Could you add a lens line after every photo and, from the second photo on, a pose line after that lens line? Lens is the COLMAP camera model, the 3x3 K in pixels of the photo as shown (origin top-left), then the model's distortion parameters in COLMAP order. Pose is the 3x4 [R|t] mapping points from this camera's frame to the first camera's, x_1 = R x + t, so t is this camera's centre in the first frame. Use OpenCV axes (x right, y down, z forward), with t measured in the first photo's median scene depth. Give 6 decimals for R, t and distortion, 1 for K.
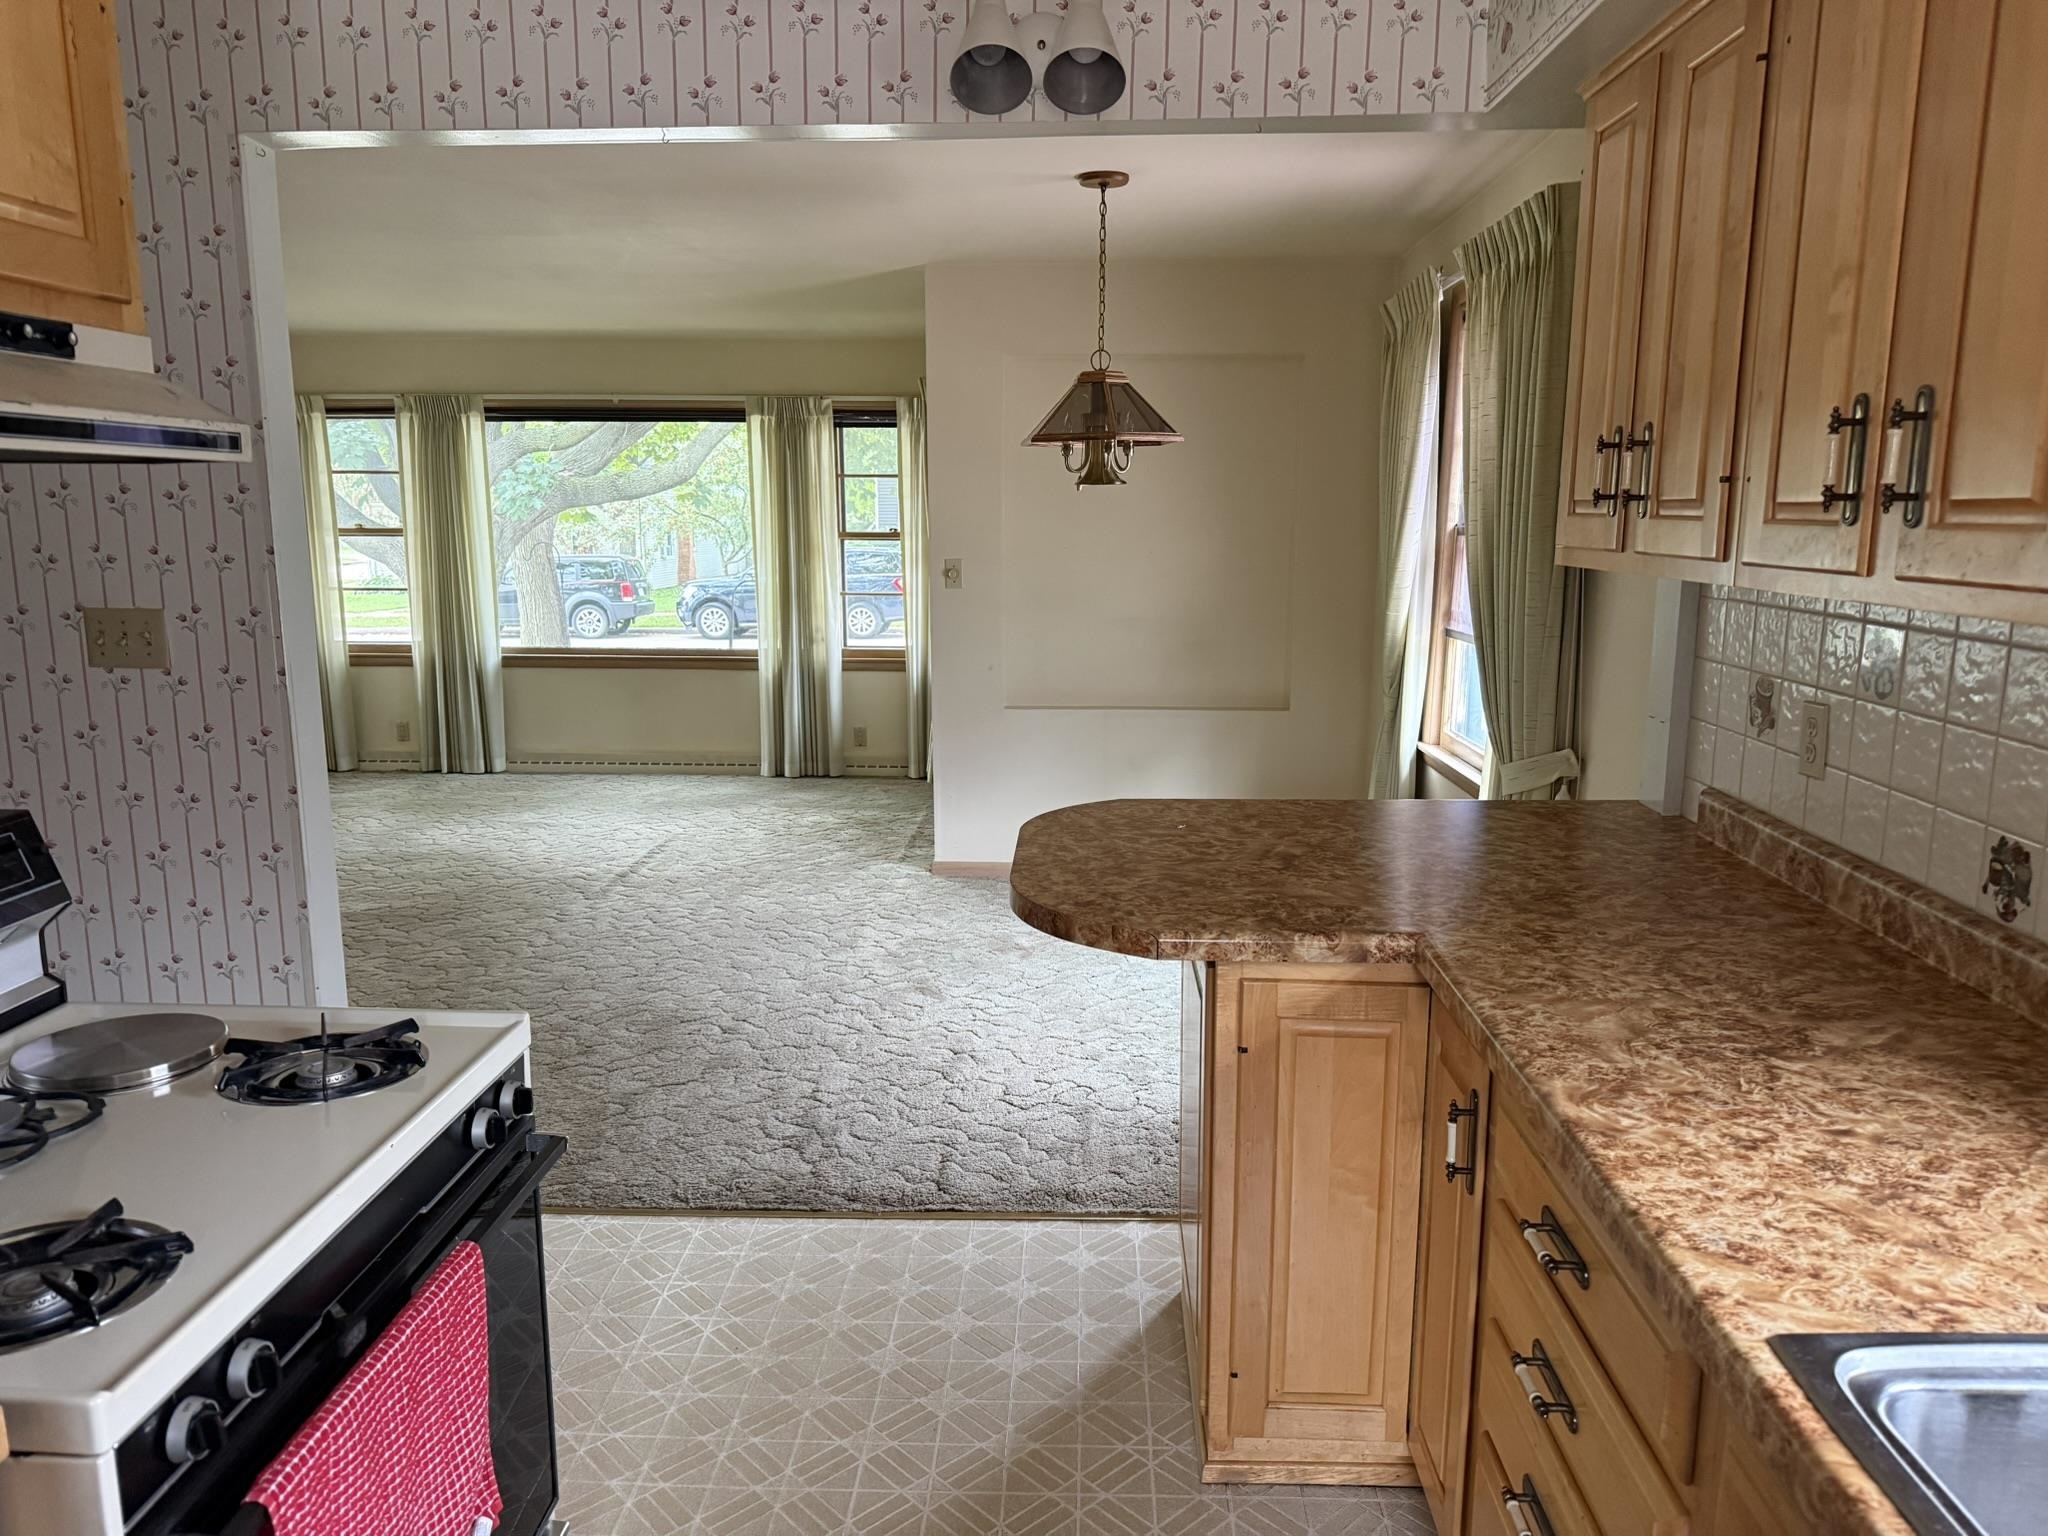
lens RADIAL K [[1422.6, 0, 1015.9], [0, 1422.6, 774.7], [0, 0, 1]] dist [0.065752, -0.073448]
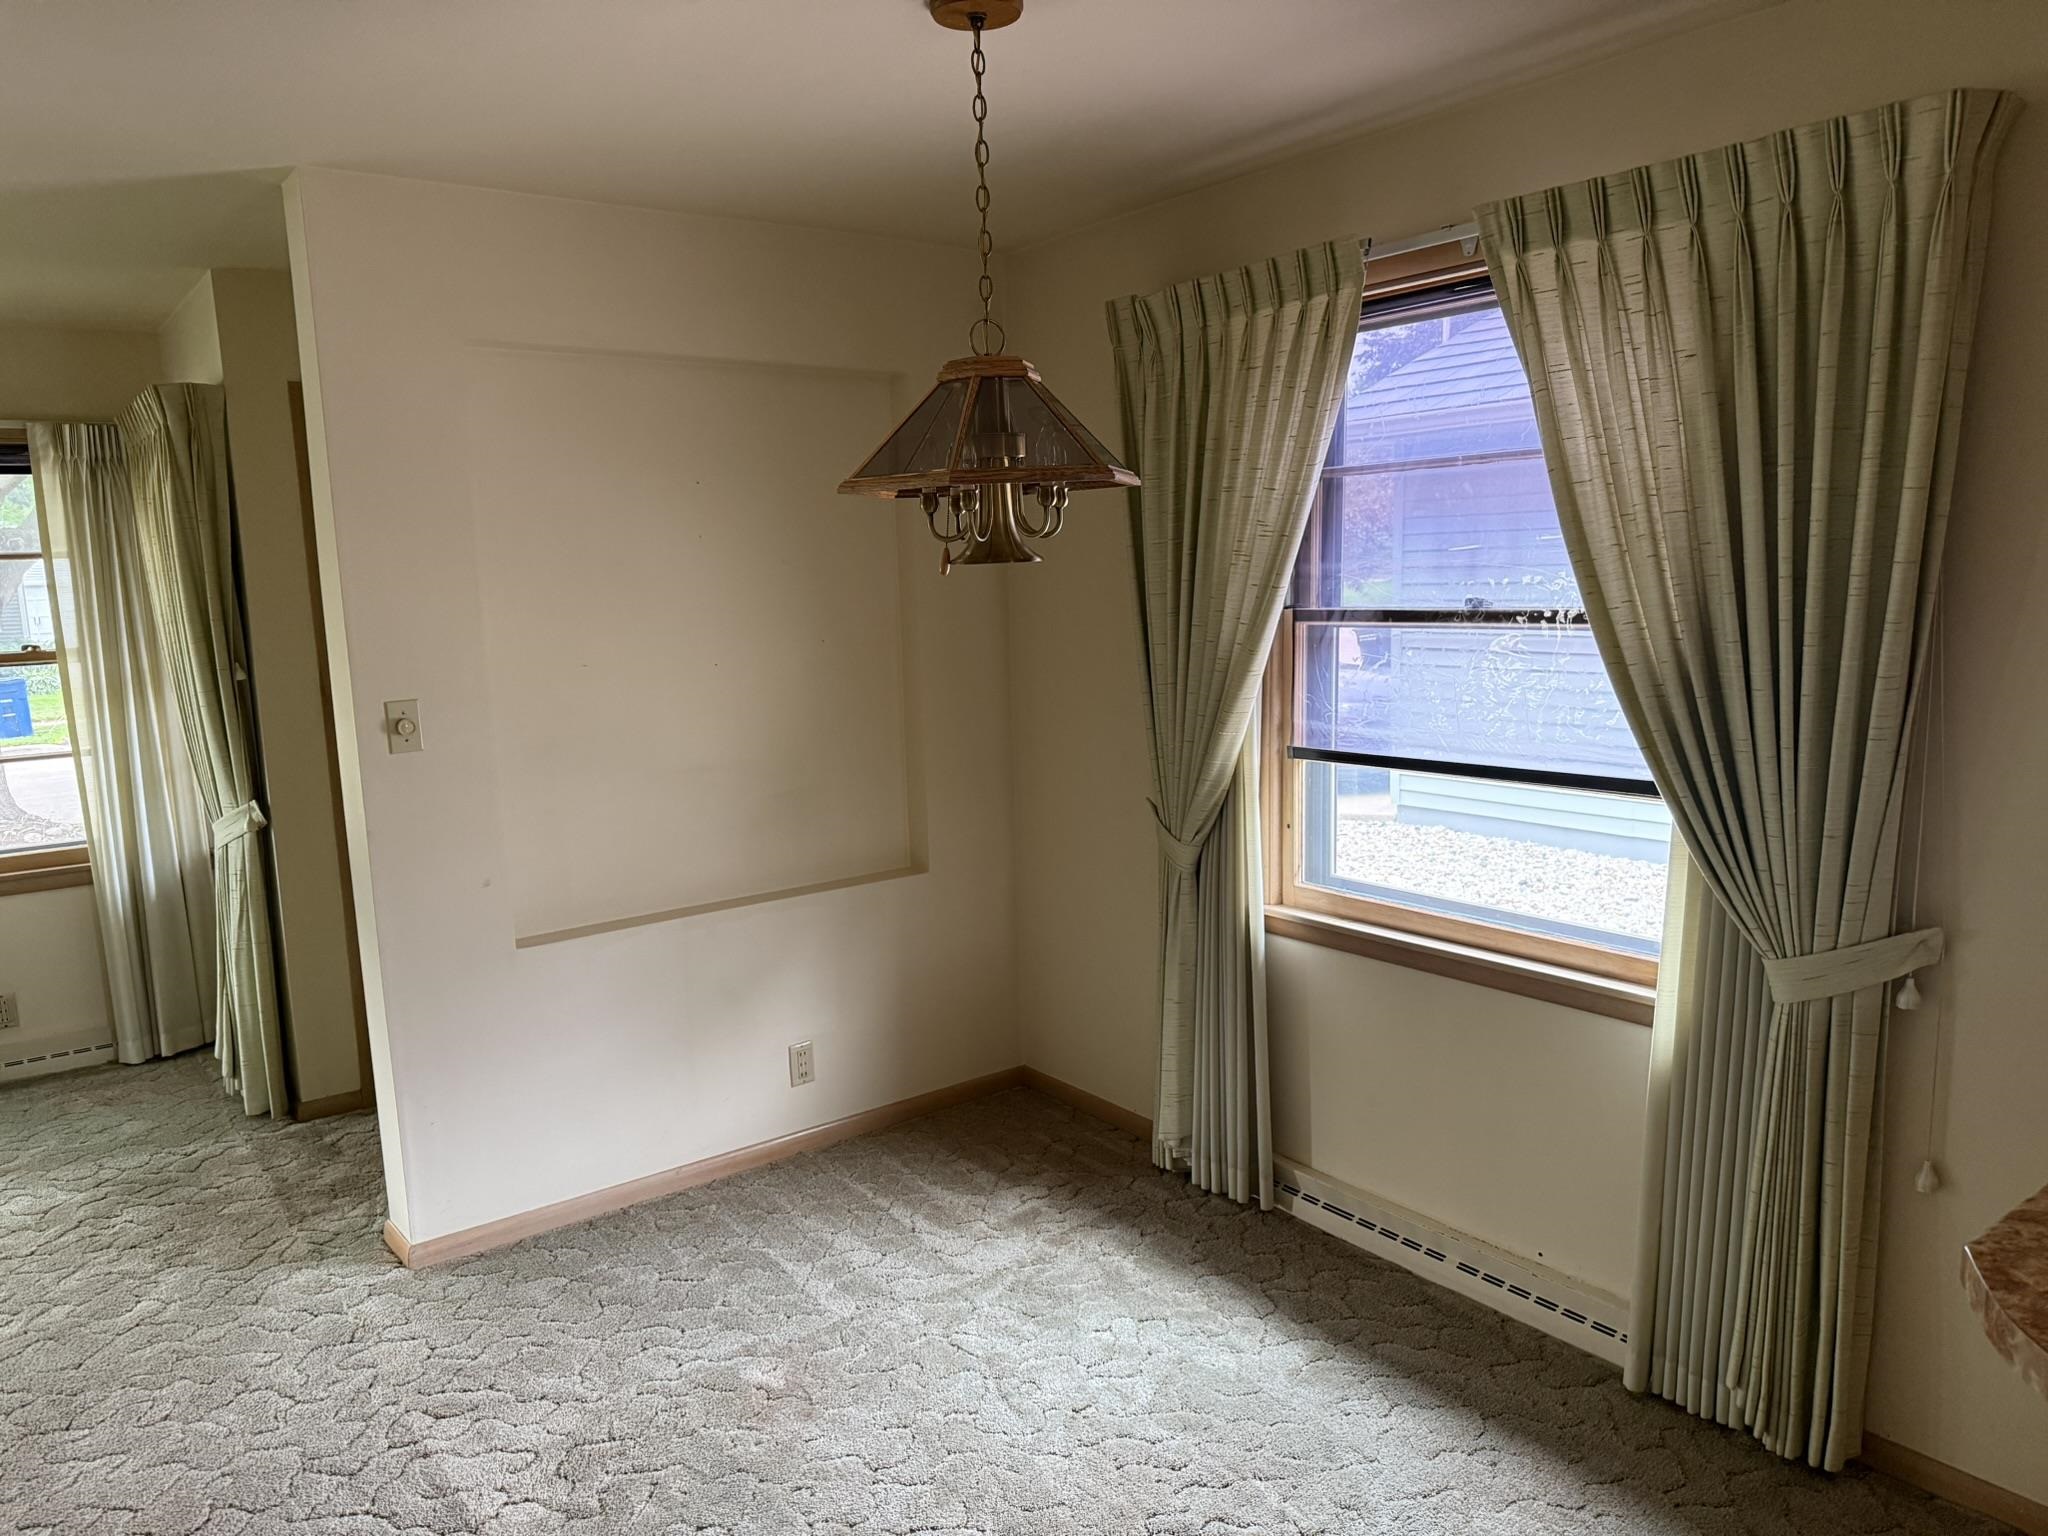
lens RADIAL K [[1422.6, 0, 1015.9], [0, 1422.6, 774.7], [0, 0, 1]] dist [0.065752, -0.073448]
pose [[0.766167, -0.116257, 0.632038, -0.154364], [0.146704, 0.989172, 0.004111, -0.064295], [-0.625672, 0.089572, 0.774926, 0.297248]]
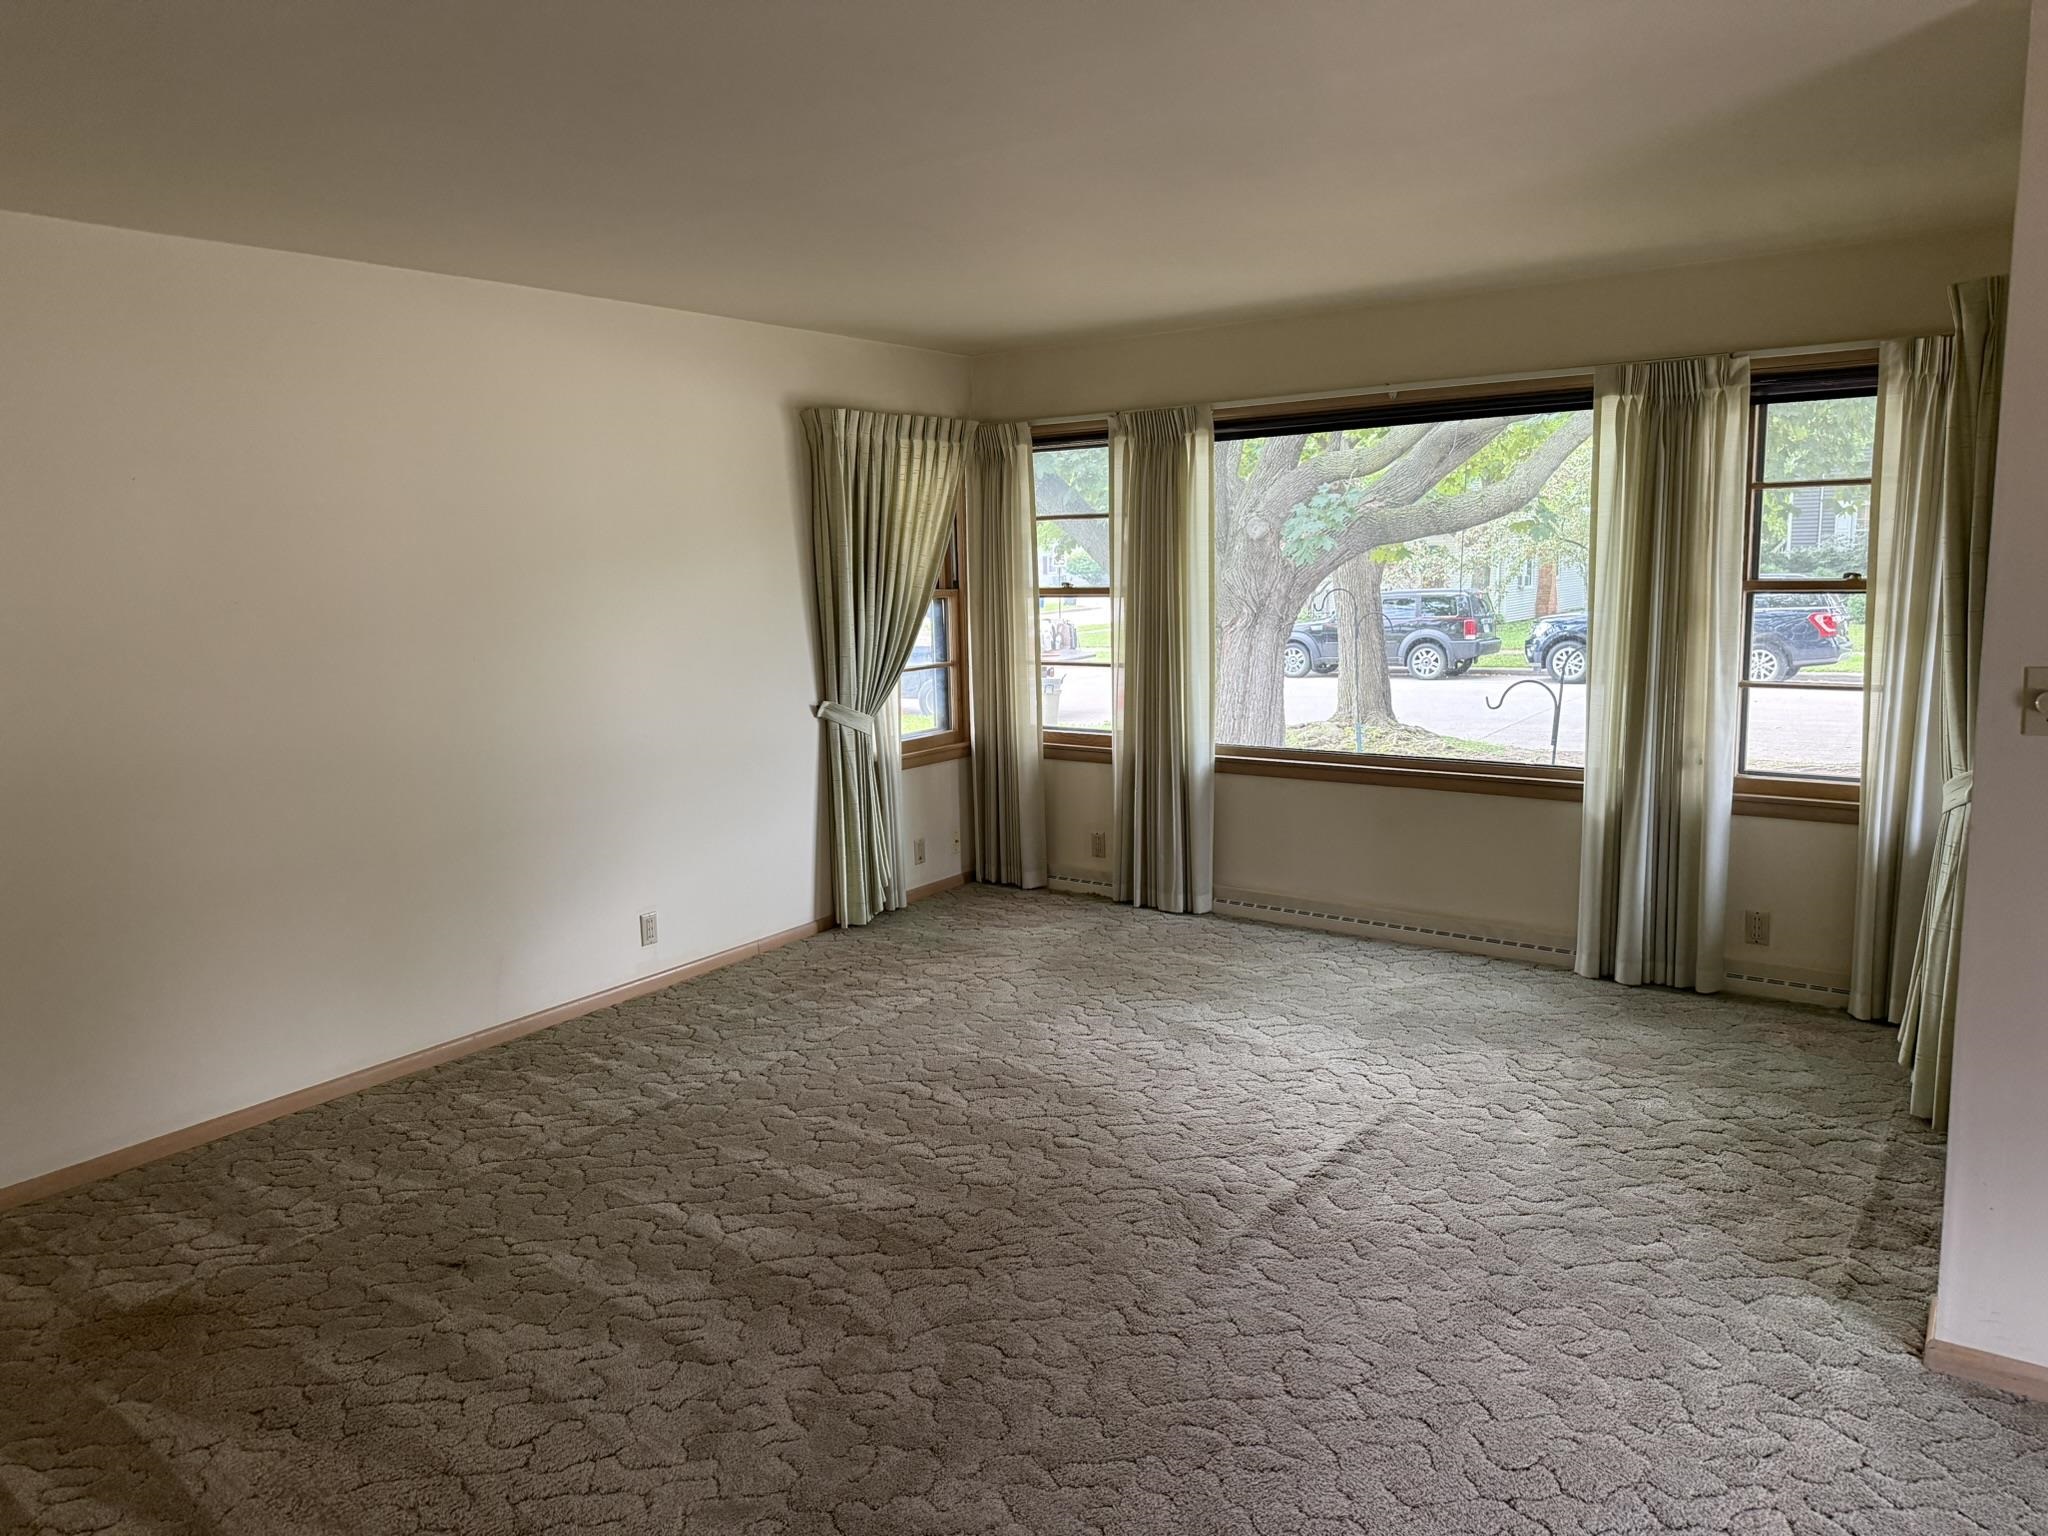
lens RADIAL K [[1422.6, 0, 1015.9], [0, 1422.6, 774.7], [0, 0, 1]] dist [0.065752, -0.073448]
pose [[0.836015, 0.063380, -0.545035, -0.046003], [-0.073487, 0.997291, 0.003251, -0.070087], [0.543764, 0.037335, 0.838407, 0.337344]]
